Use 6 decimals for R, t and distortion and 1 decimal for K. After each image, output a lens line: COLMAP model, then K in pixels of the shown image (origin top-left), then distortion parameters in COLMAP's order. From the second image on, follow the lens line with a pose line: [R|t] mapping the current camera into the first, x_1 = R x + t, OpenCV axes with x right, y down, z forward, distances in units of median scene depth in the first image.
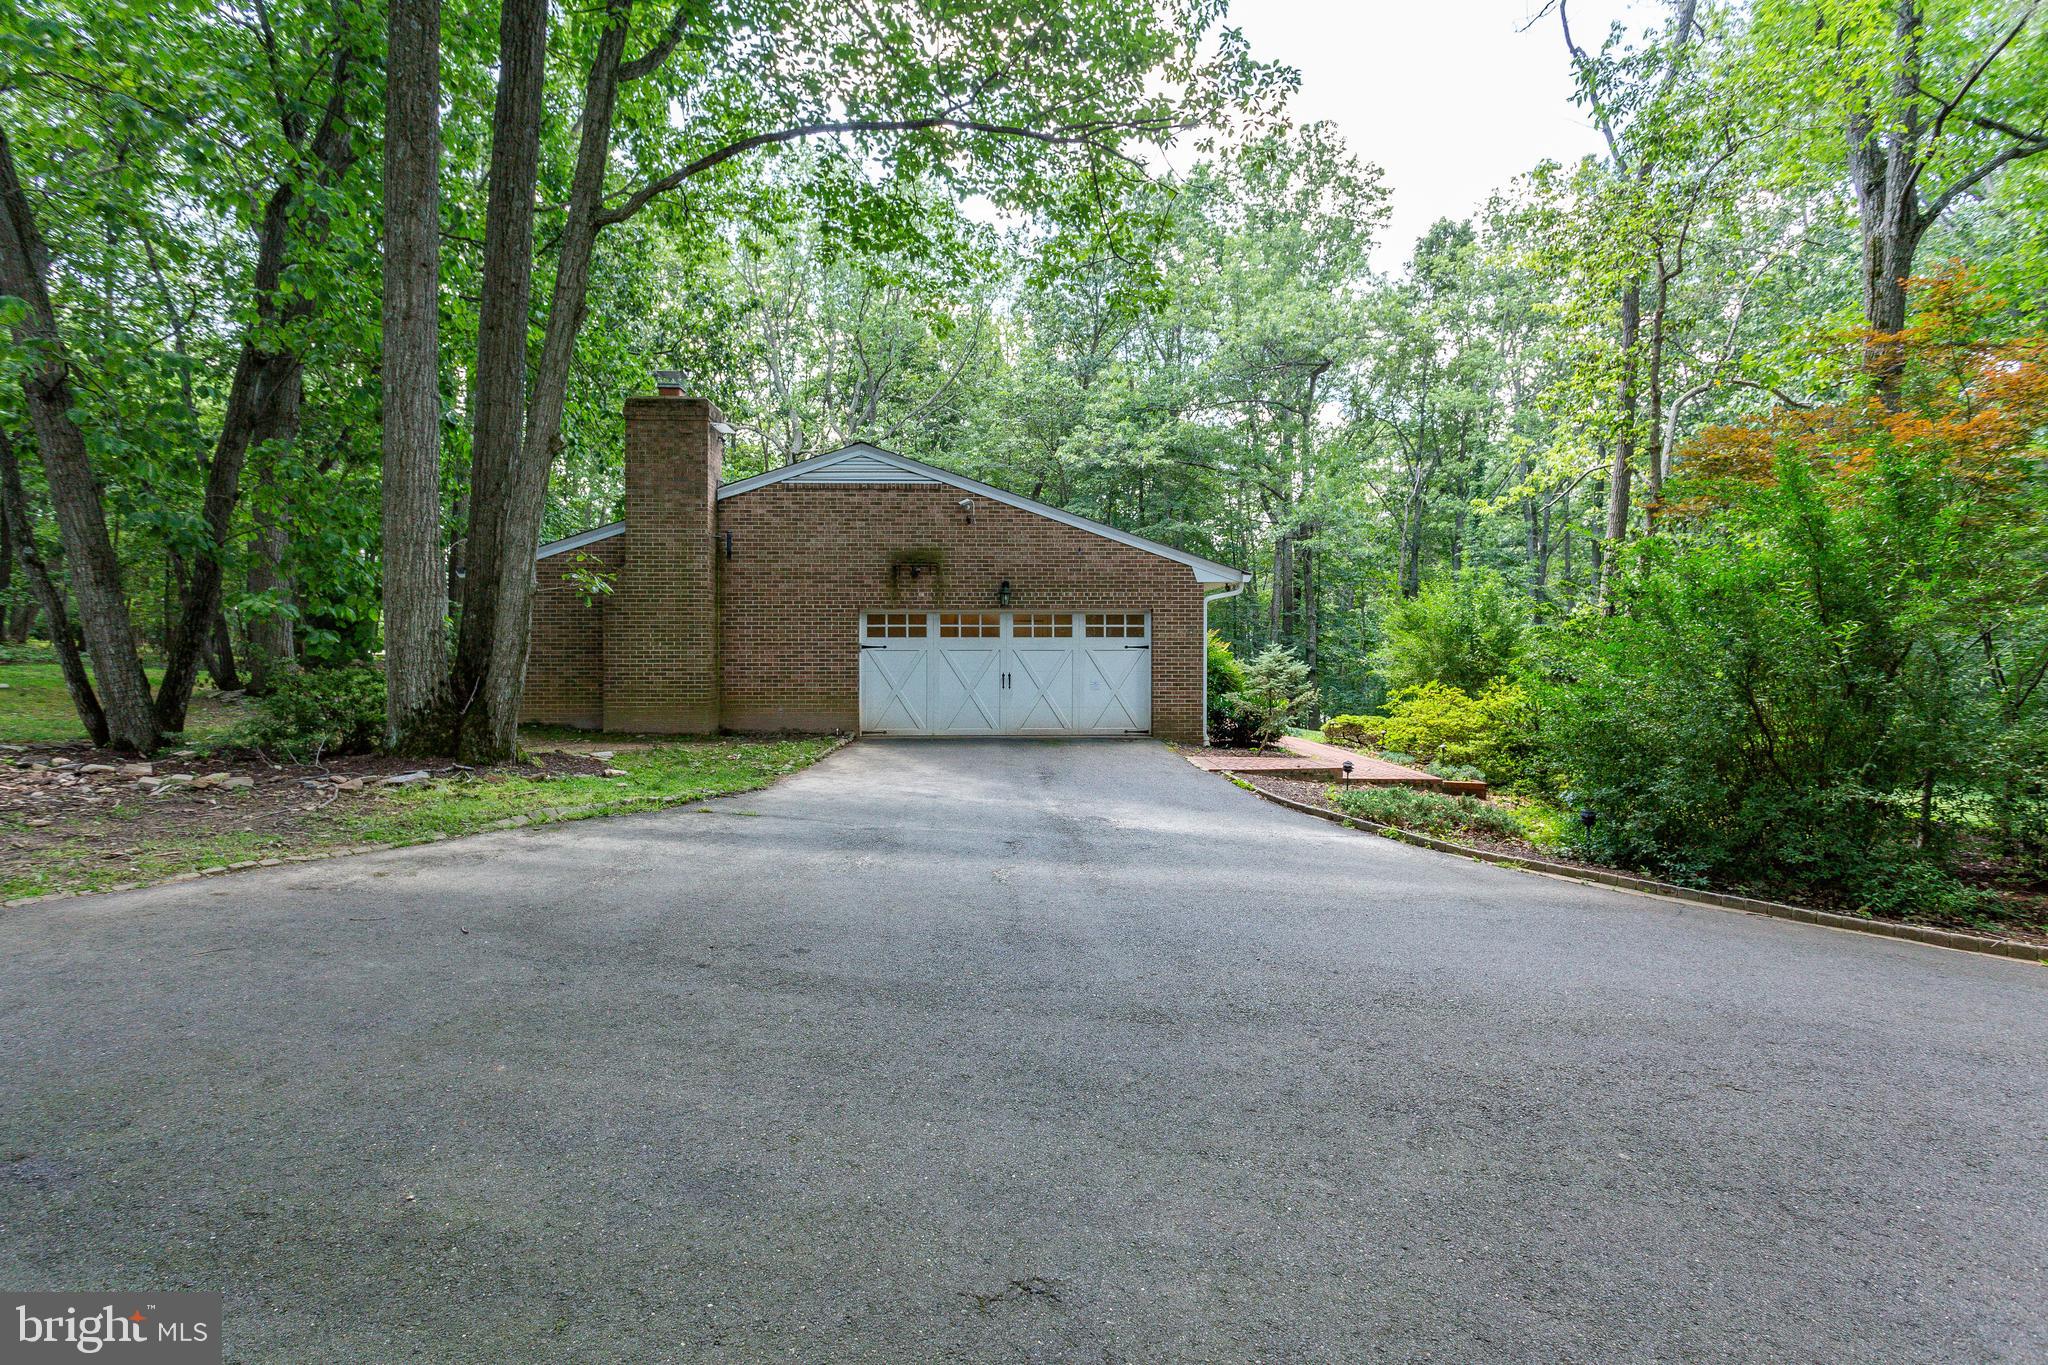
lens RADIAL K [[997.0, 0, 1016.3], [0, 997.0, 655.8], [0, 0, 1]] dist [0.000824, 0.000103]
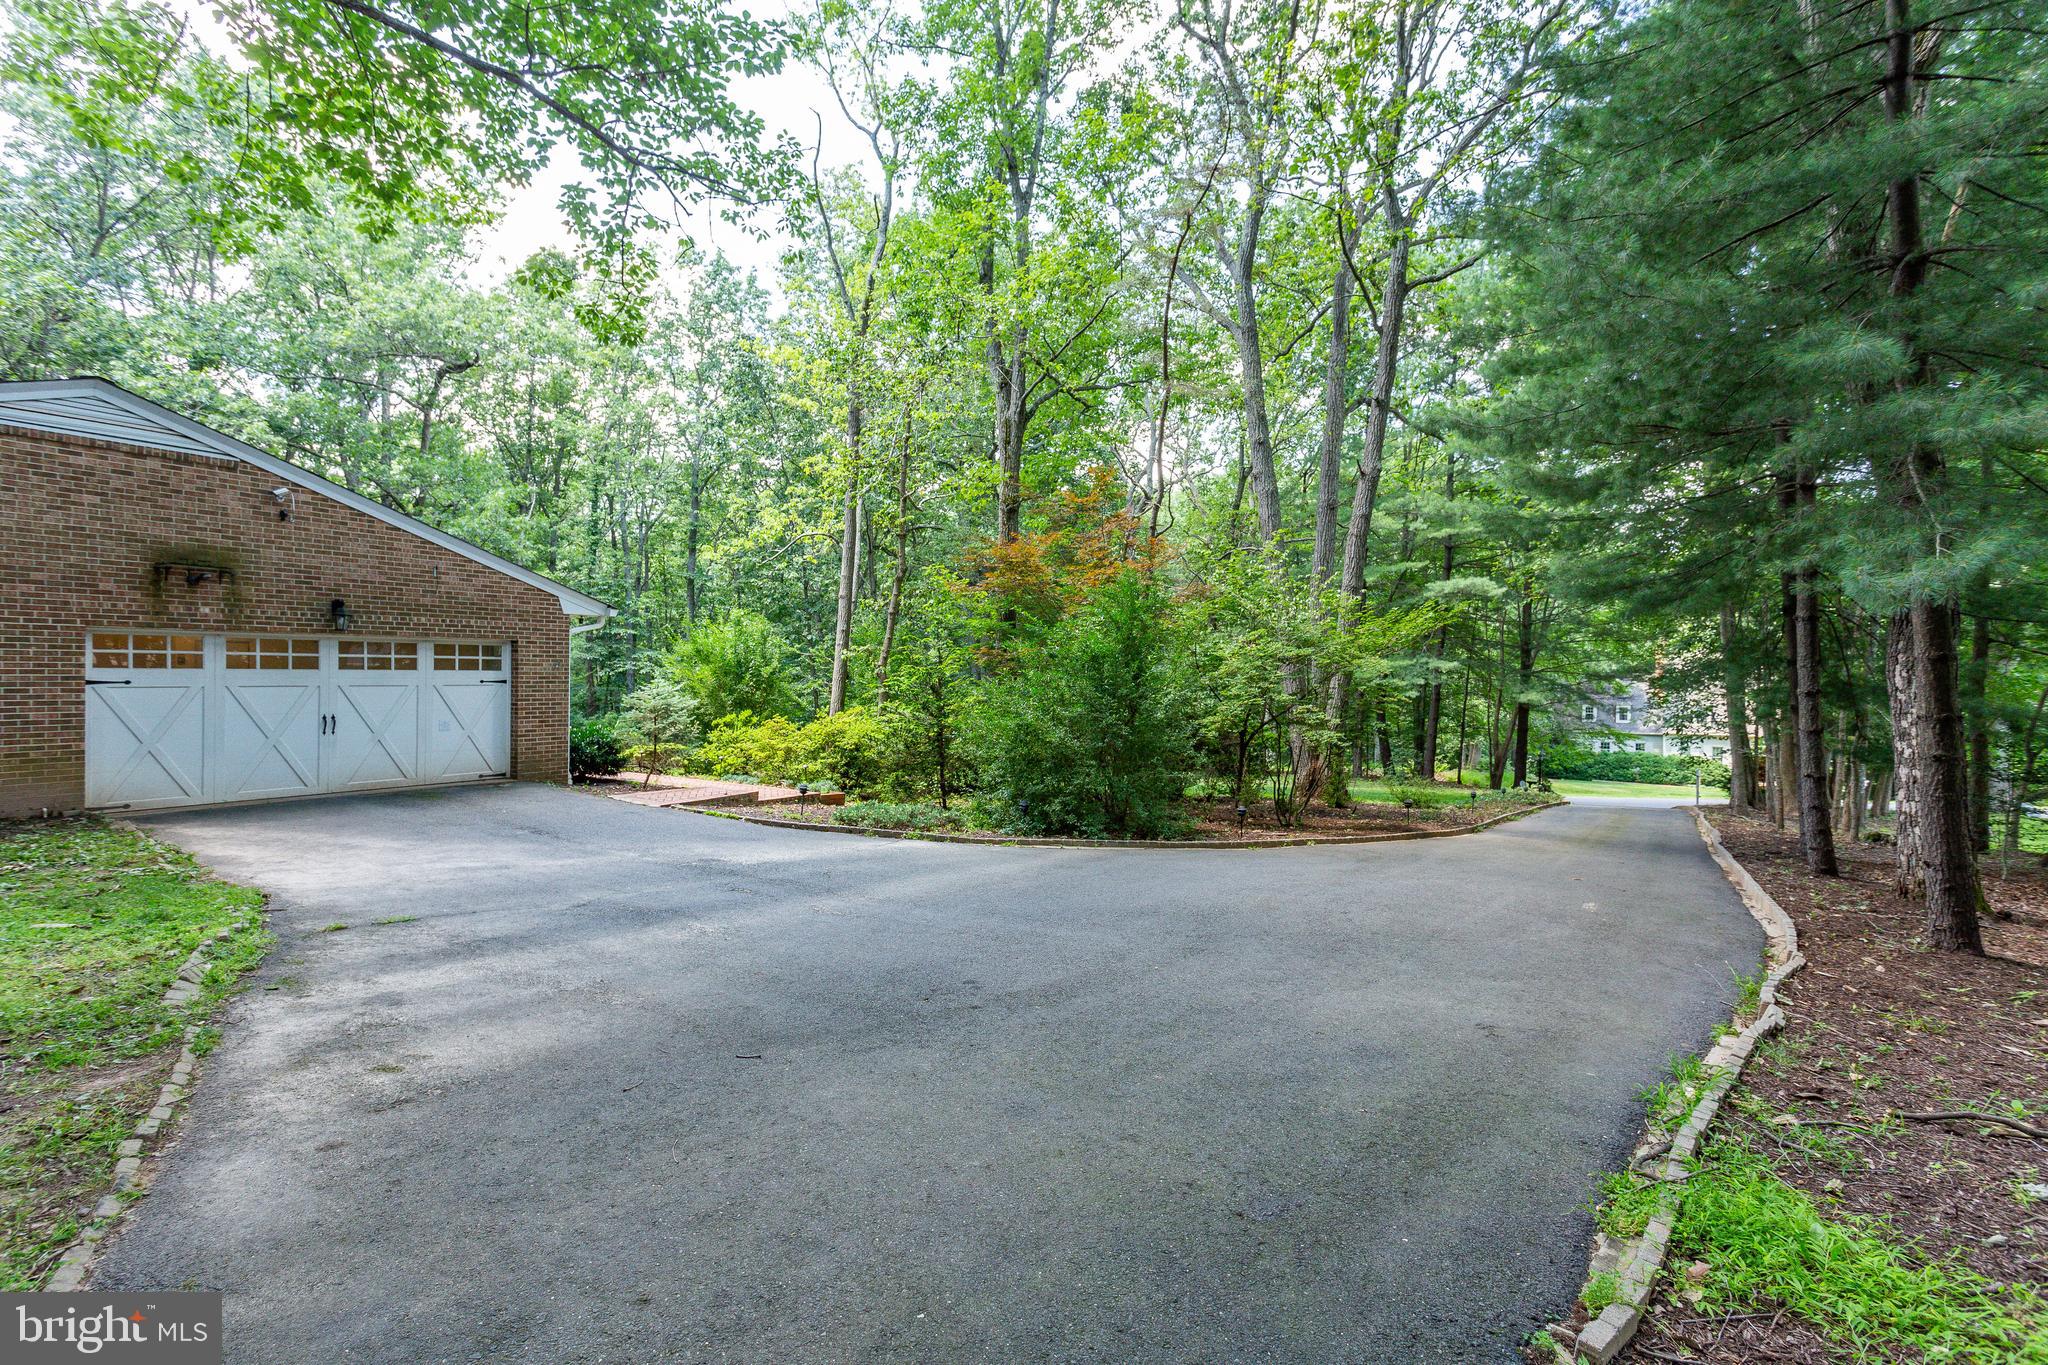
lens RADIAL K [[998.5, 0, 1017.7], [0, 998.5, 690.2], [0, 0, 1]] dist [0.002087, 0.000388]
pose [[0.549006, -0.010206, 0.835756, -0.377891], [-0.006776, 0.999838, 0.016661, -0.019330], [-0.835791, -0.014810, 0.548848, 0.109380]]
